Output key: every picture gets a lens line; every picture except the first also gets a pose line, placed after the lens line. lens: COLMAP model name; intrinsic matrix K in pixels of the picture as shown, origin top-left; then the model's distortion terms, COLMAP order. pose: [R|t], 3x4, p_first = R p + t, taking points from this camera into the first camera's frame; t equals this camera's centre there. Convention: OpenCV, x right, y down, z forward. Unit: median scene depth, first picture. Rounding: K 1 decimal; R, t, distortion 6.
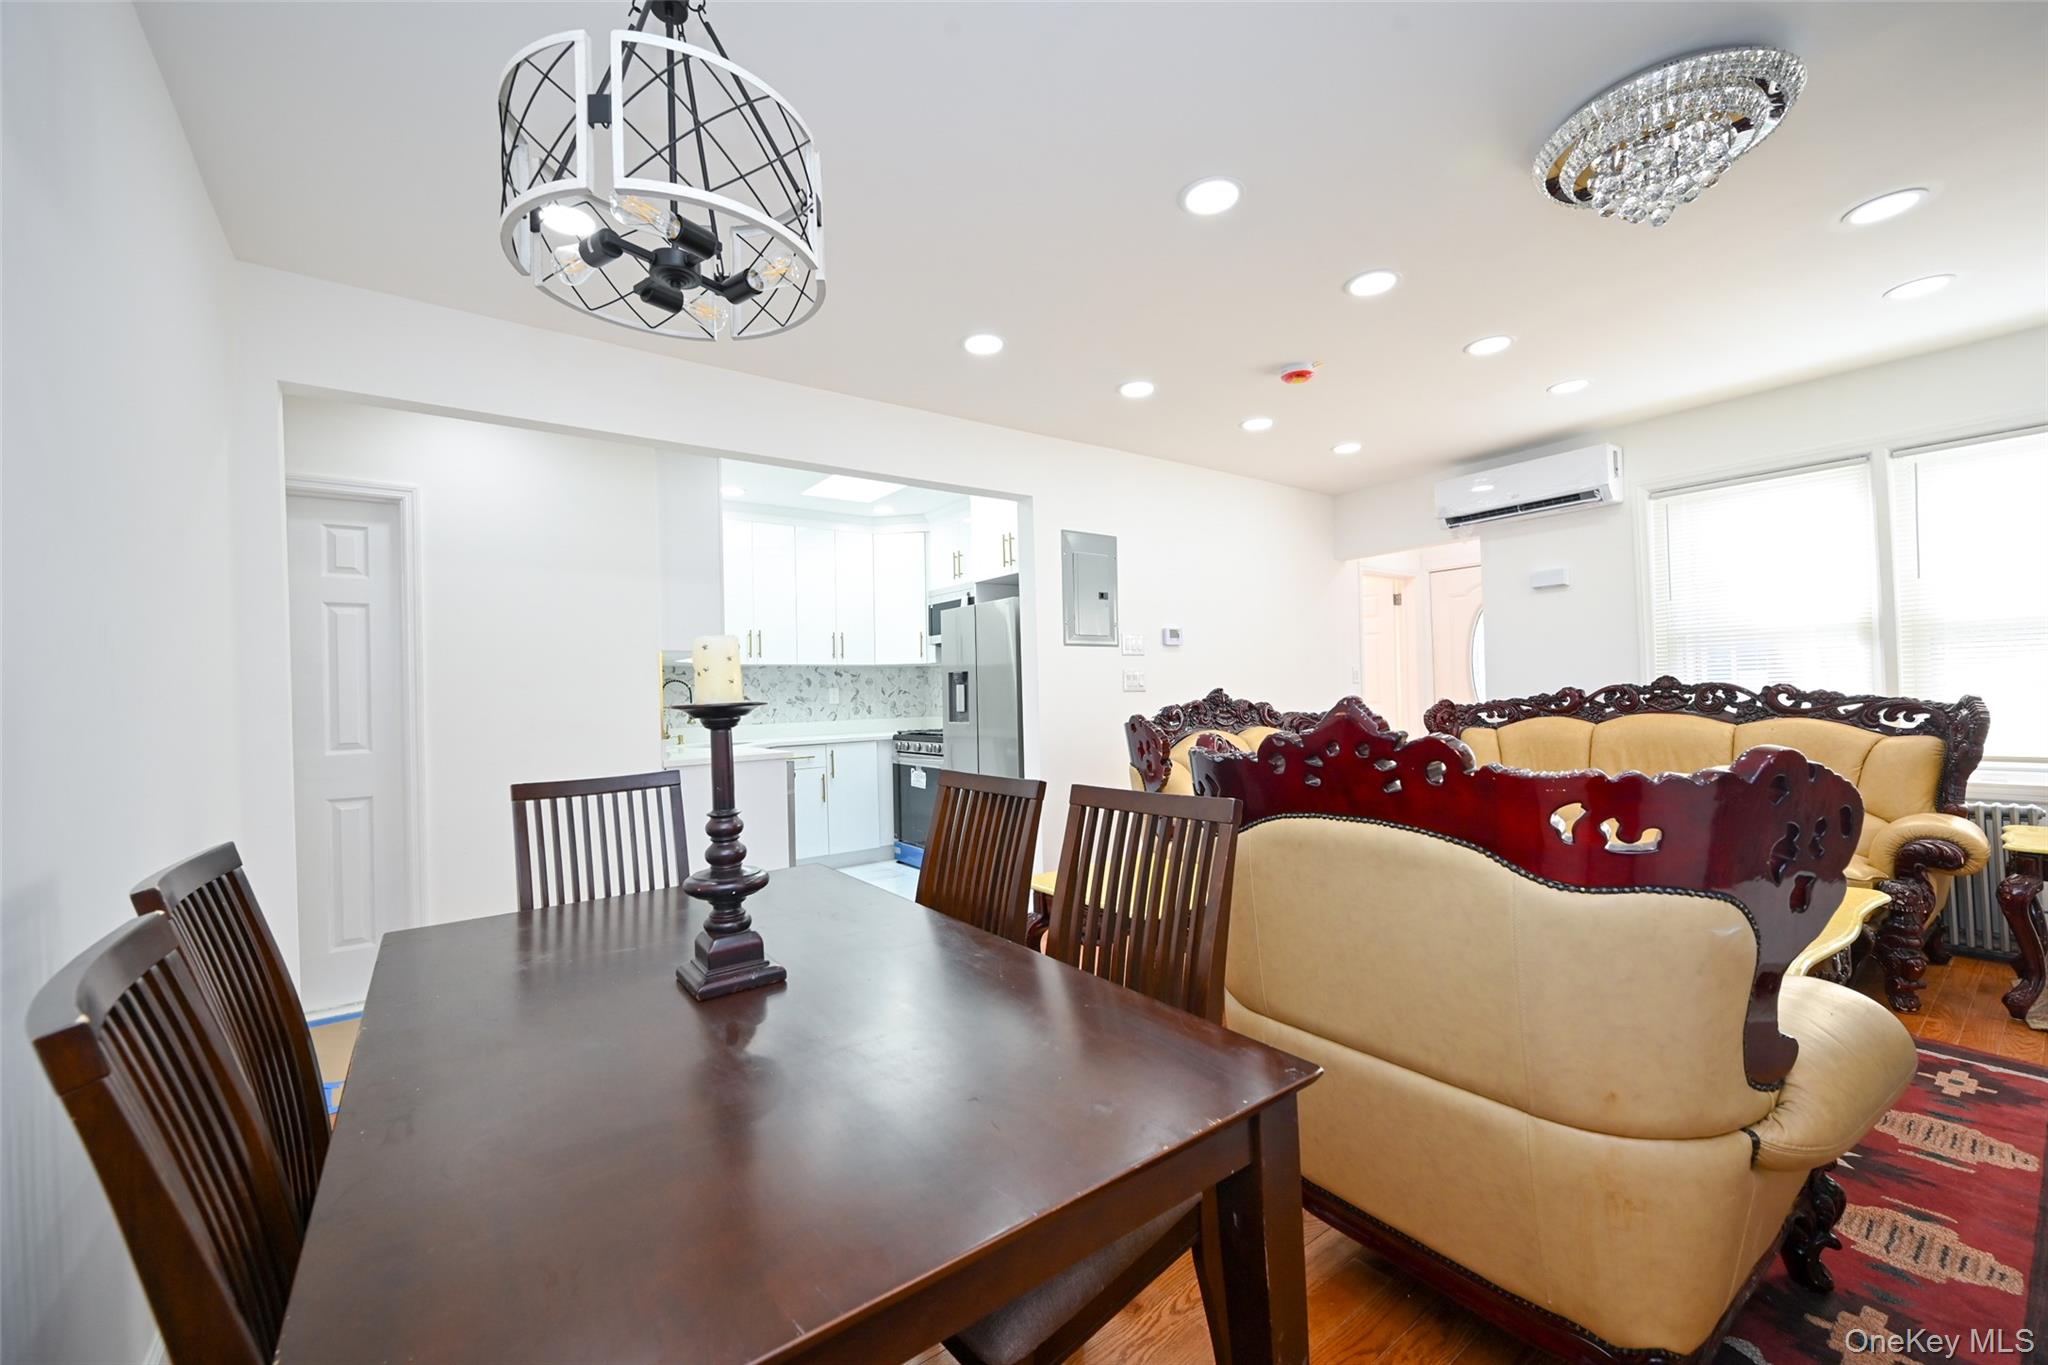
lens RADIAL K [[809.6, 0, 1018.2], [0, 809.6, 687.8], [0, 0, 1]] dist [-0.000125, 0.000296]
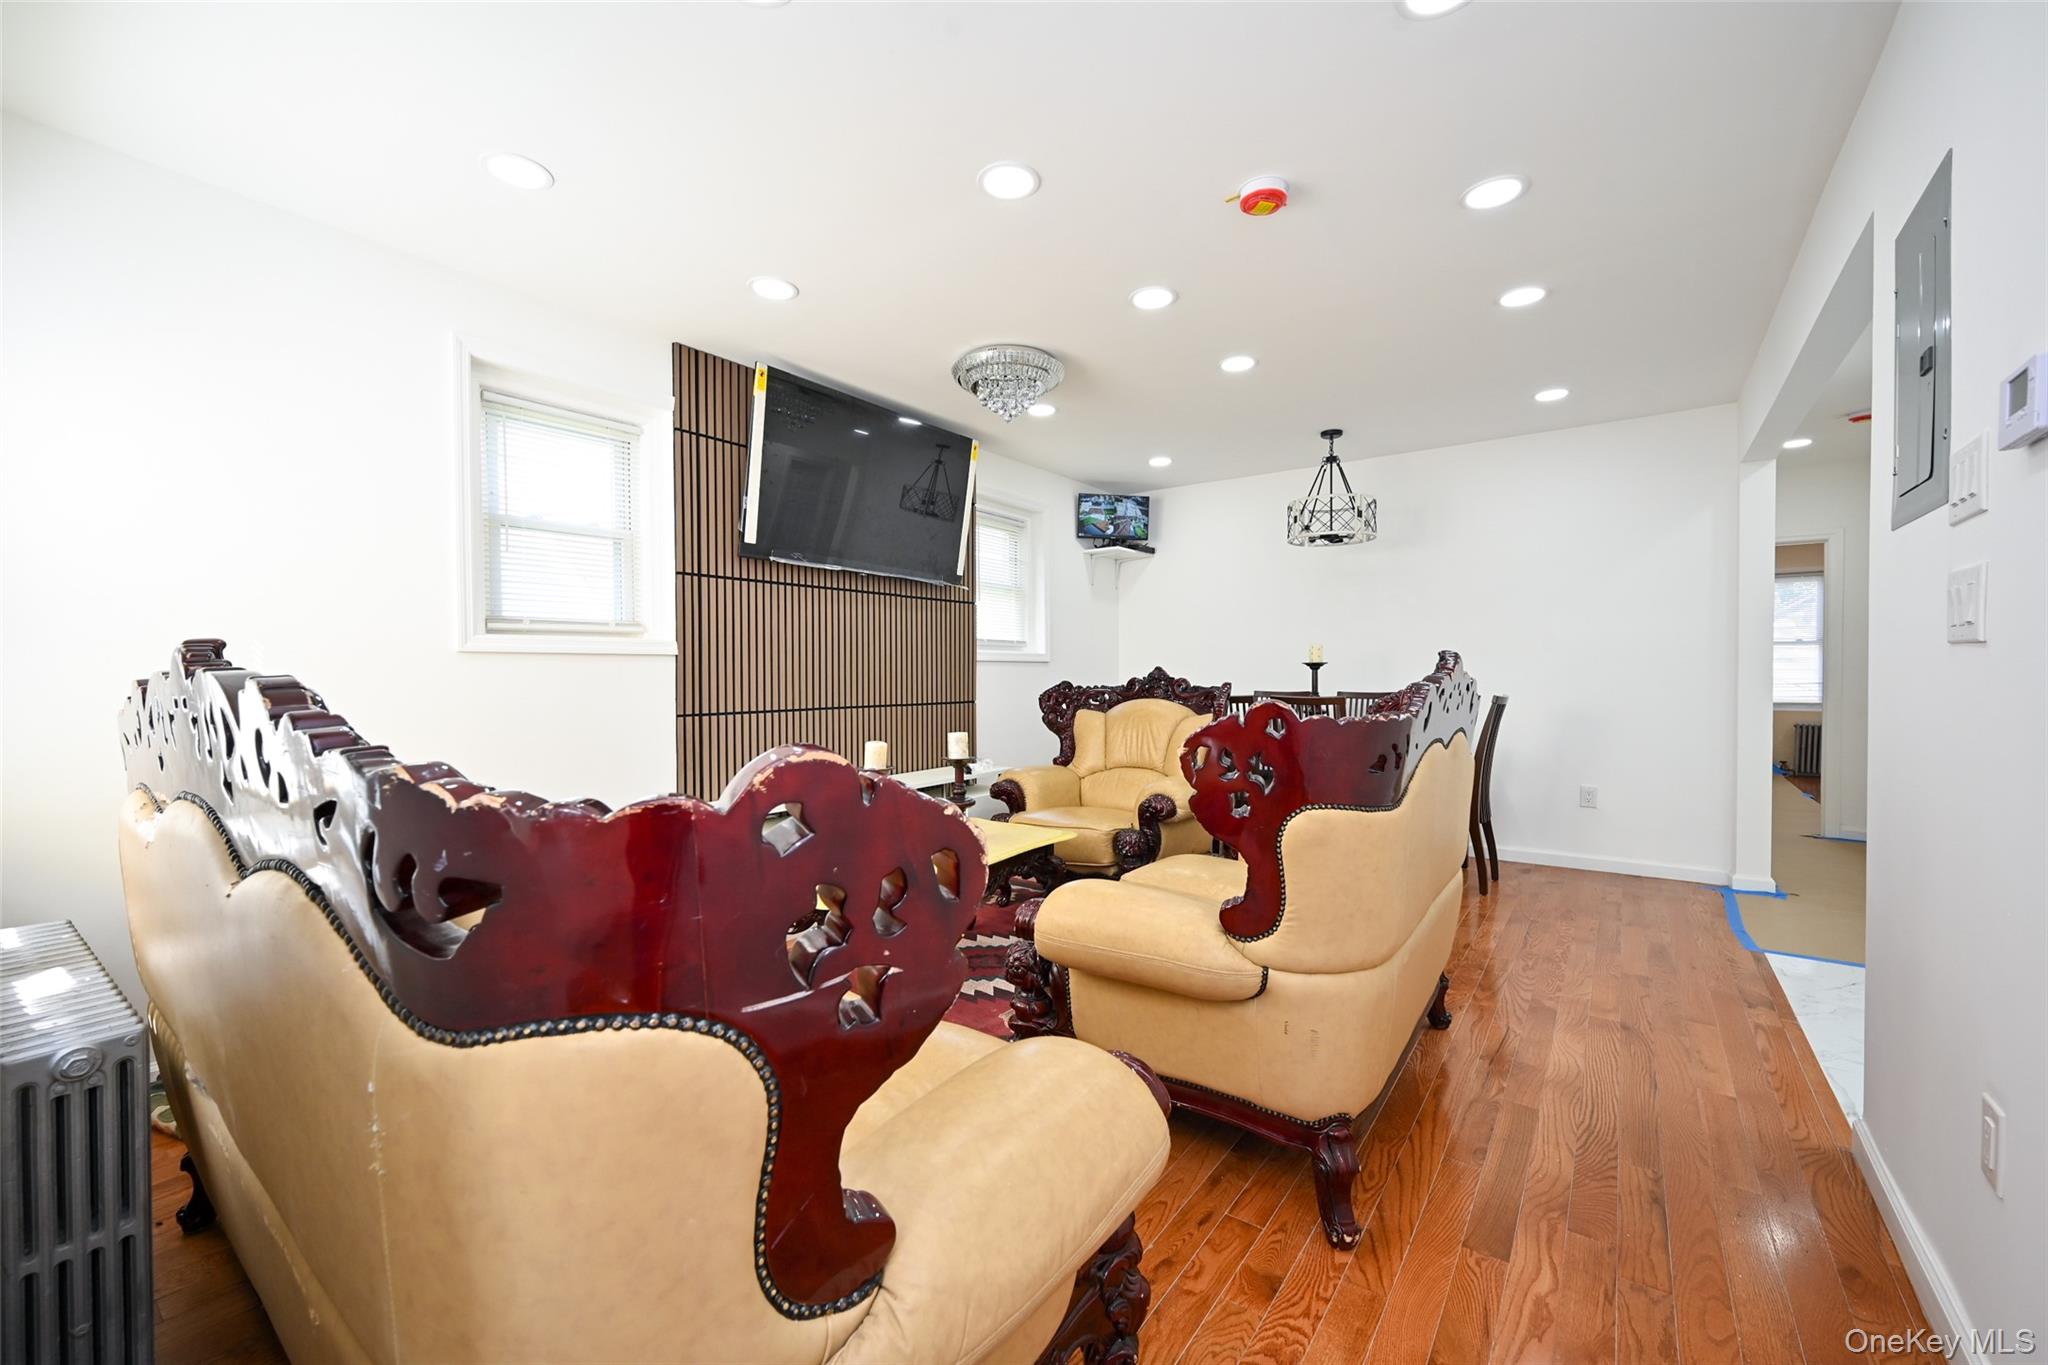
lens RADIAL K [[809.6, 0, 1027.8], [0, 809.6, 687.2], [0, 0, 1]] dist [-0.000125, 0.000296]
pose [[-0.956125, 0.038717, -0.290389, 0.463280], [0.033706, 0.999184, 0.022239, 0.001652], [0.291013, 0.011476, -0.956650, 0.987734]]
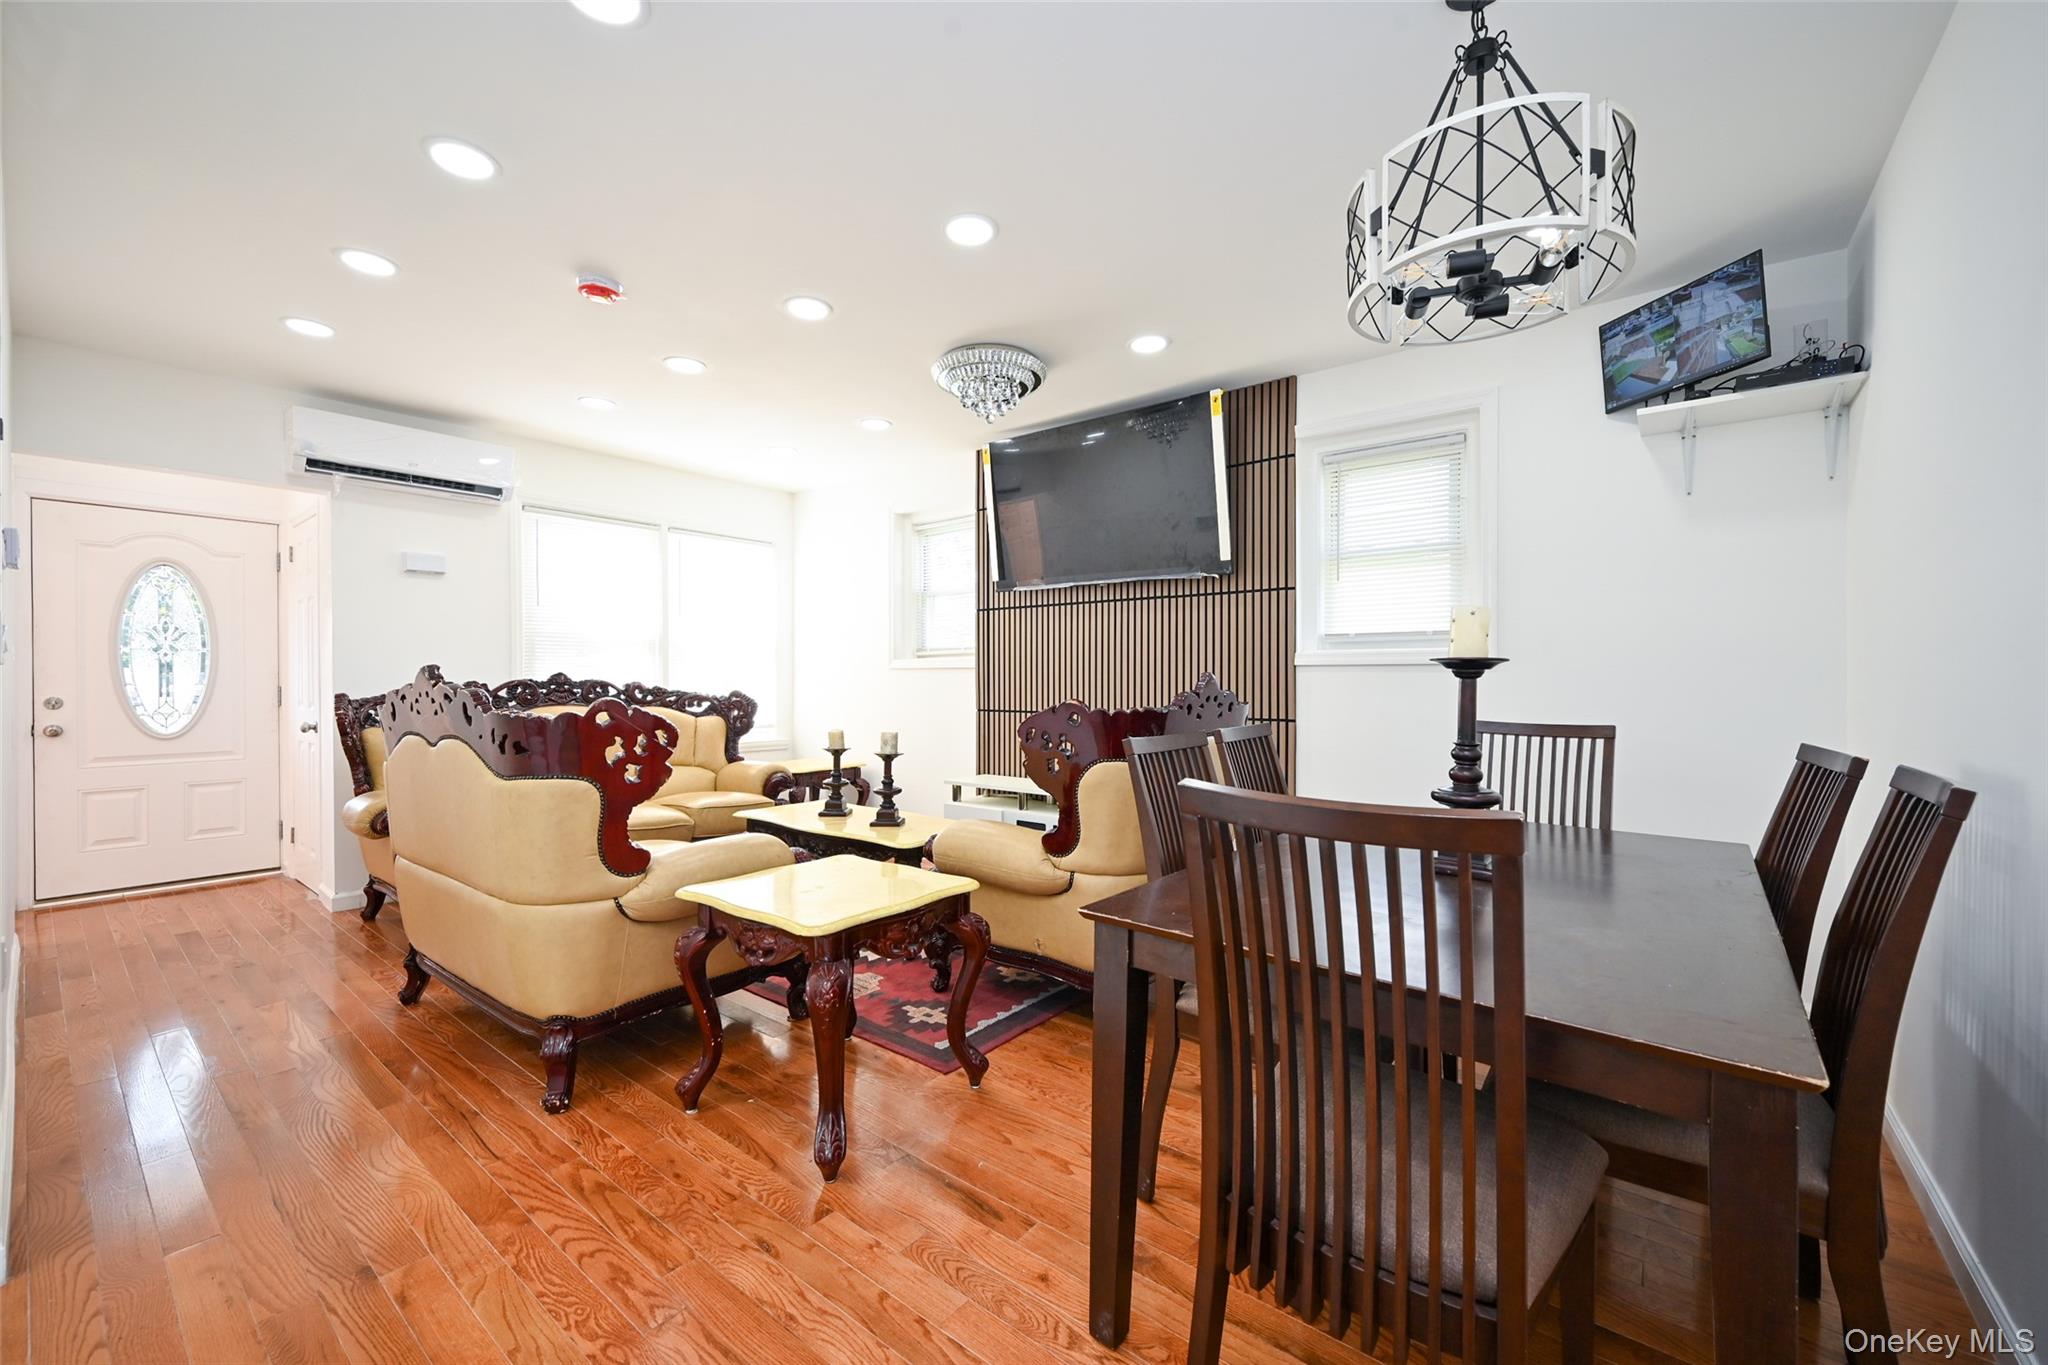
lens RADIAL K [[809.6, 0, 1022.1], [0, 809.6, 684.6], [0, 0, 1]] dist [-0.000125, 0.000296]
pose [[-0.249650, 0.023773, 0.968044, -0.341550], [0.000529, 0.999702, -0.024414, 0.022136], [-0.968336, -0.005583, -0.249588, 0.485466]]
